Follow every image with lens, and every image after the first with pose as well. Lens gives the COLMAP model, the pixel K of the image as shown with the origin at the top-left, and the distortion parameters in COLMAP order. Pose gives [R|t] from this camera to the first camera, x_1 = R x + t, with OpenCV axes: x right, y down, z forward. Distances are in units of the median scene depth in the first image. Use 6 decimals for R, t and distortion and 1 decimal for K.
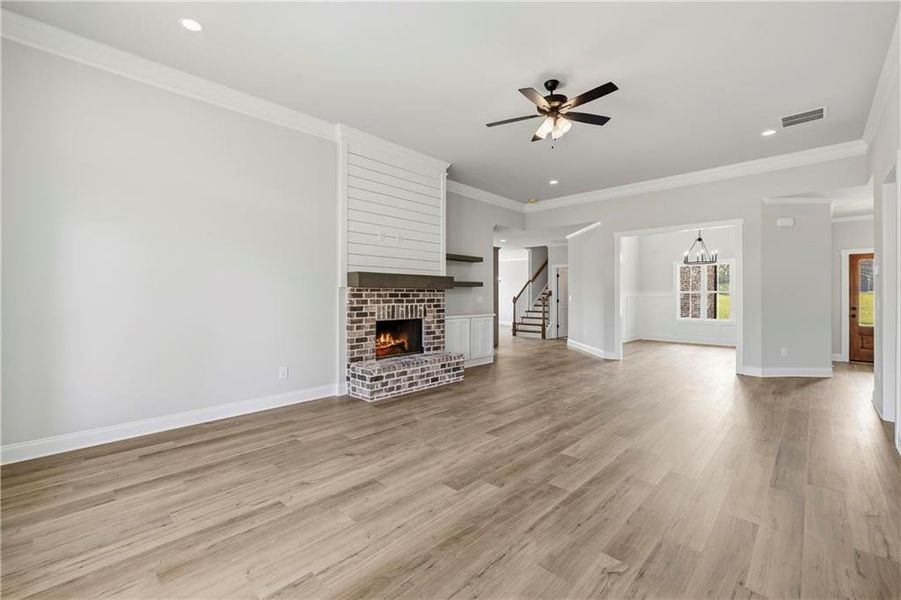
lens RADIAL K [[381.7, 0, 443.8], [0, 381.7, 297.3], [0, 0, 1]] dist [-0.000784, -0.000298]
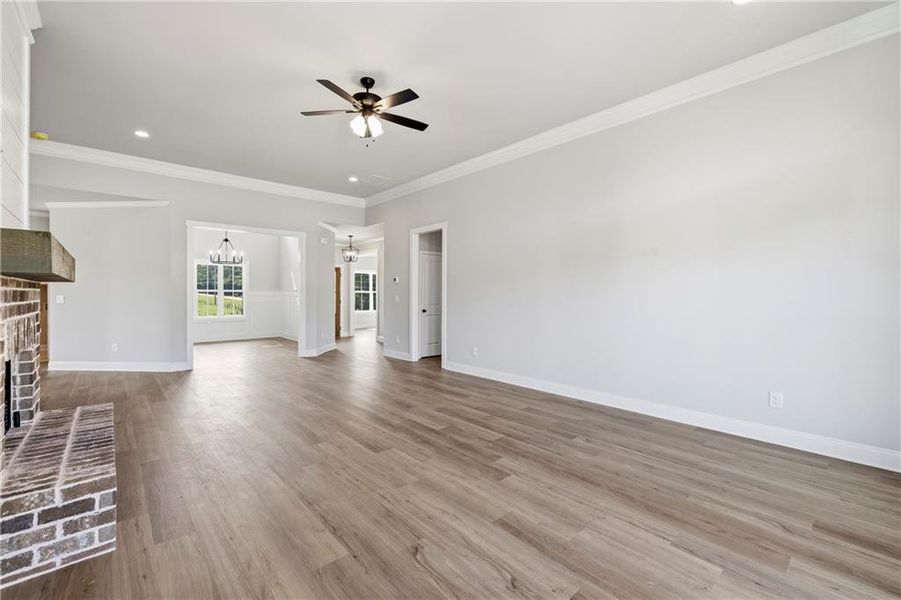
lens RADIAL K [[381.7, 0, 445.3], [0, 381.7, 294.8], [0, 0, 1]] dist [-0.000784, -0.000298]
pose [[0.072357, -0.002653, 0.997375, -0.880362], [0.005876, 0.999980, 0.002233, -0.006074], [-0.997362, 0.005699, 0.072371, 0.921496]]
